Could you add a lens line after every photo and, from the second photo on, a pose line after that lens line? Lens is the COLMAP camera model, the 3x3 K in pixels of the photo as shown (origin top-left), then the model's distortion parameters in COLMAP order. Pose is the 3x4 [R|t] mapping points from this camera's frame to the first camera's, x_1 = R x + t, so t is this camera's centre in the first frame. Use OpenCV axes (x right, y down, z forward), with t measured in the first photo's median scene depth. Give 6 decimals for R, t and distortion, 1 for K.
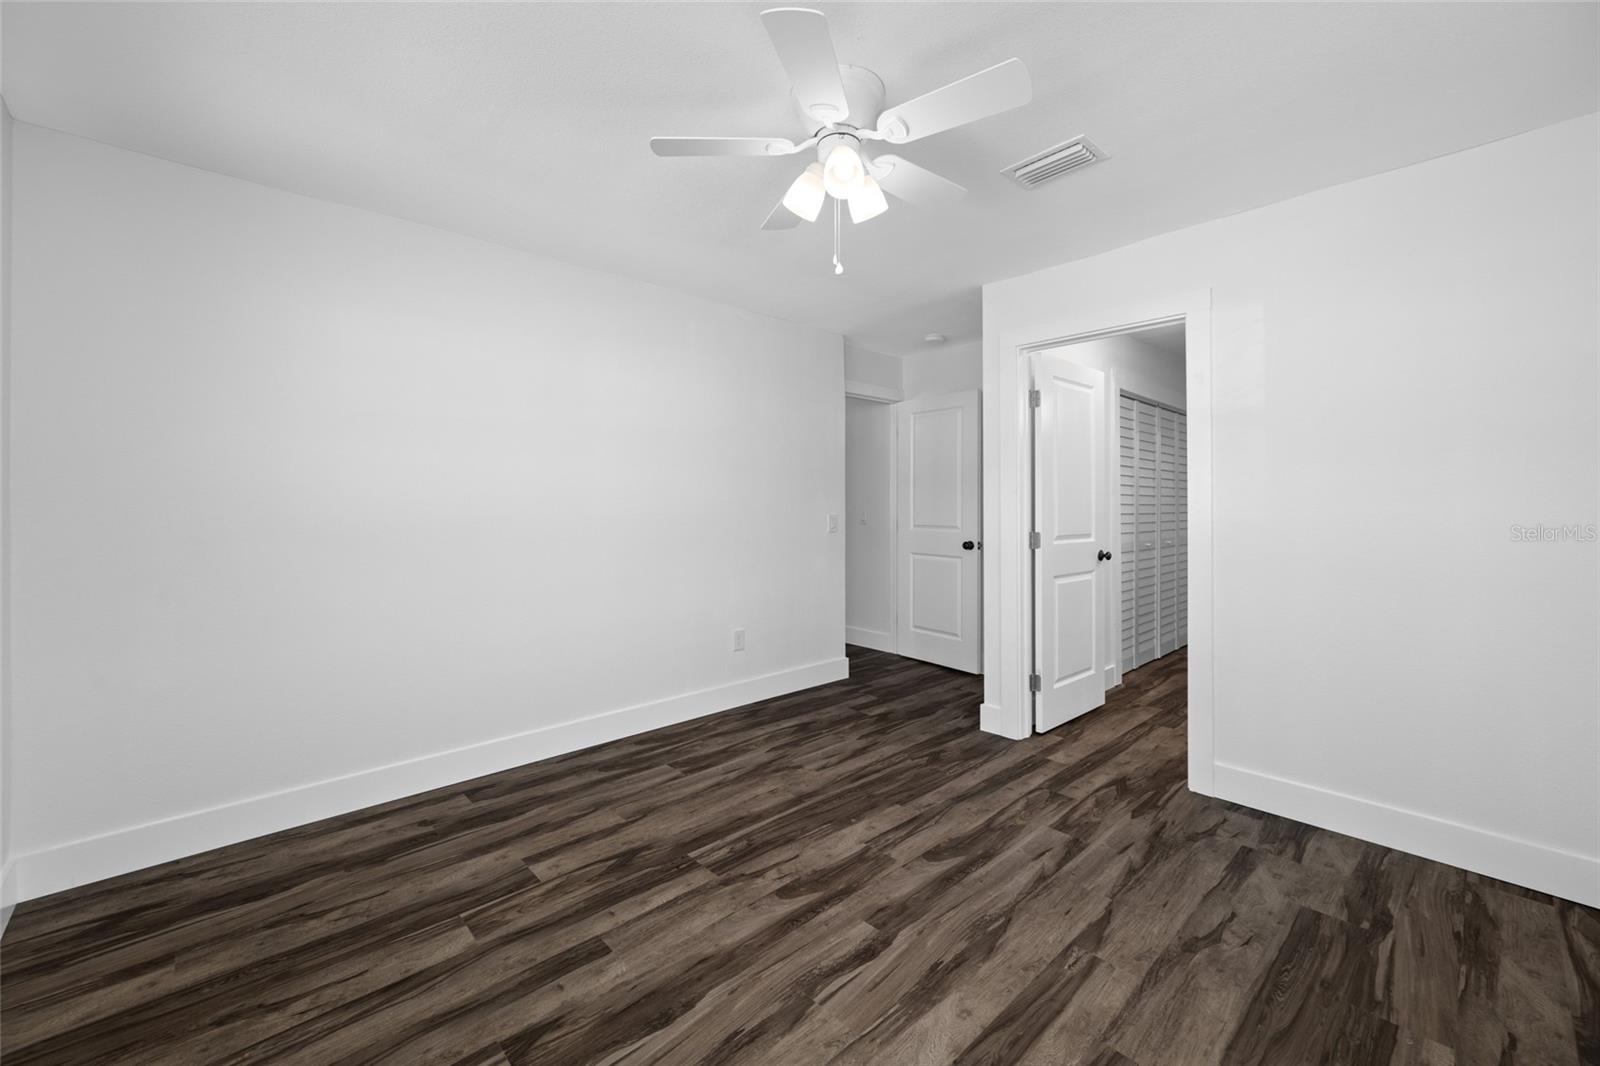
lens RADIAL K [[633.8, 0, 803.2], [0, 633.8, 542.5], [0, 0, 1]] dist [0.003131, -0.000243]
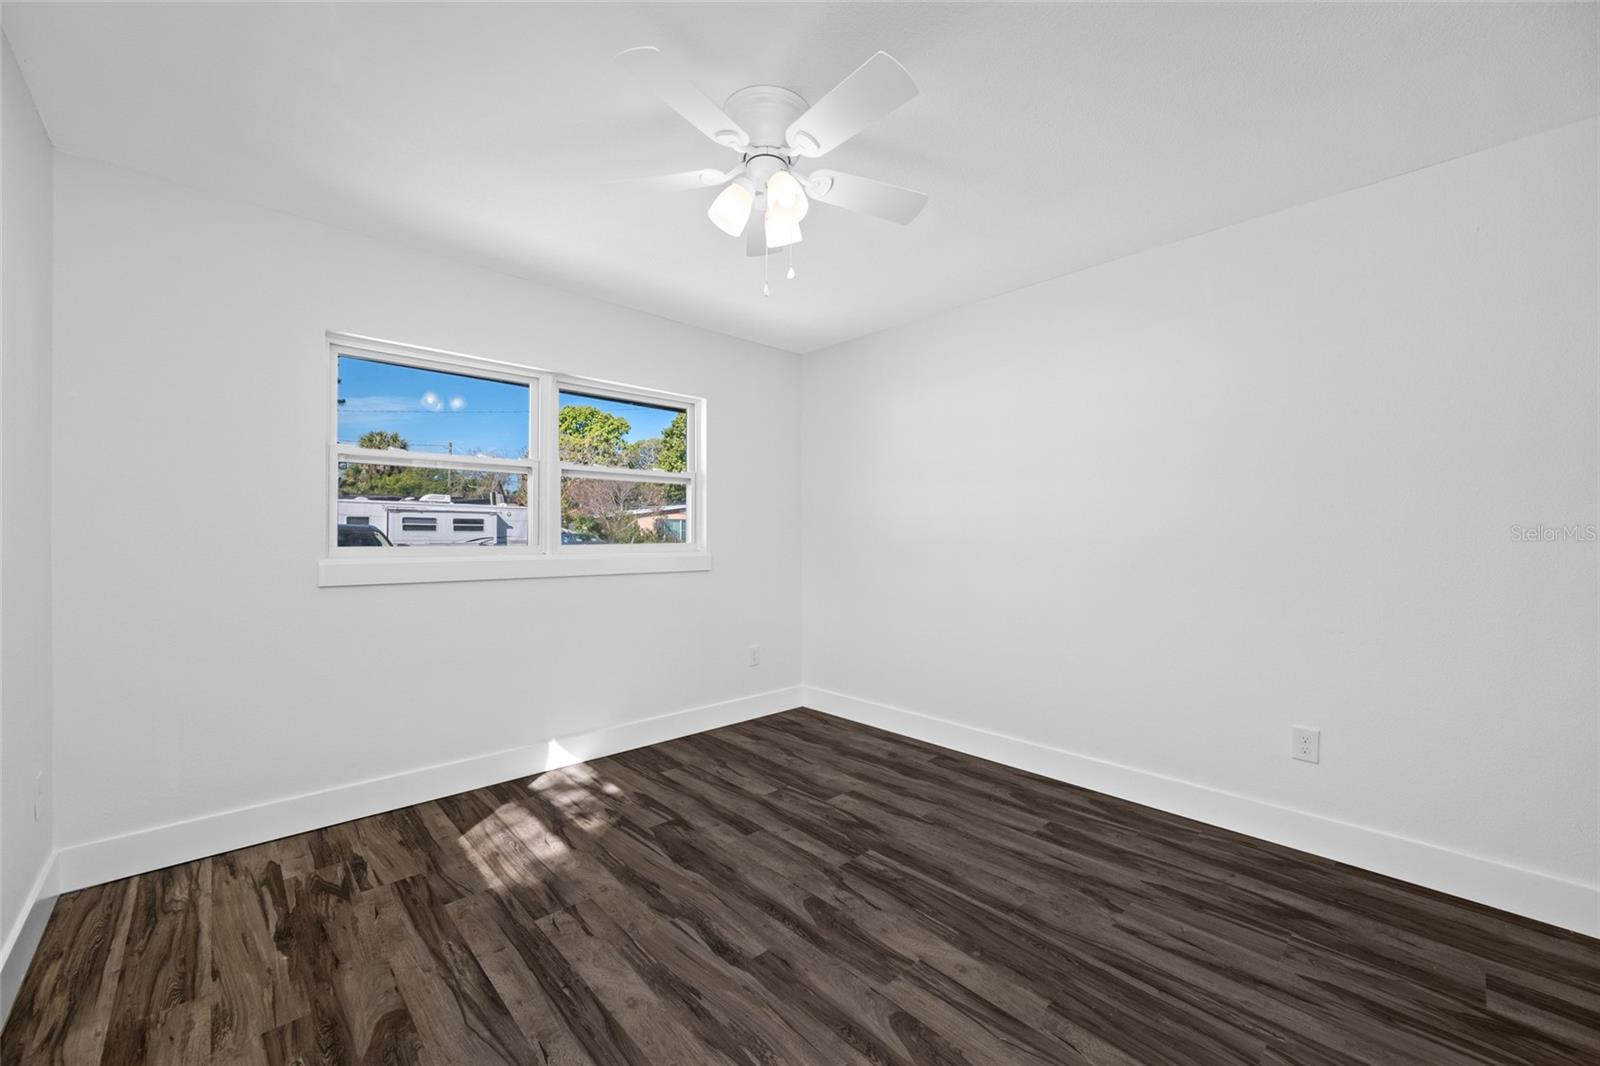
lens RADIAL K [[633.8, 0, 811.2], [0, 633.8, 519.5], [0, 0, 1]] dist [0.003131, -0.000243]
pose [[0.011320, -0.018976, -0.999756, 0.863261], [-0.055048, 0.998292, -0.019571, -0.050604], [0.998420, 0.055256, 0.010257, 0.792790]]
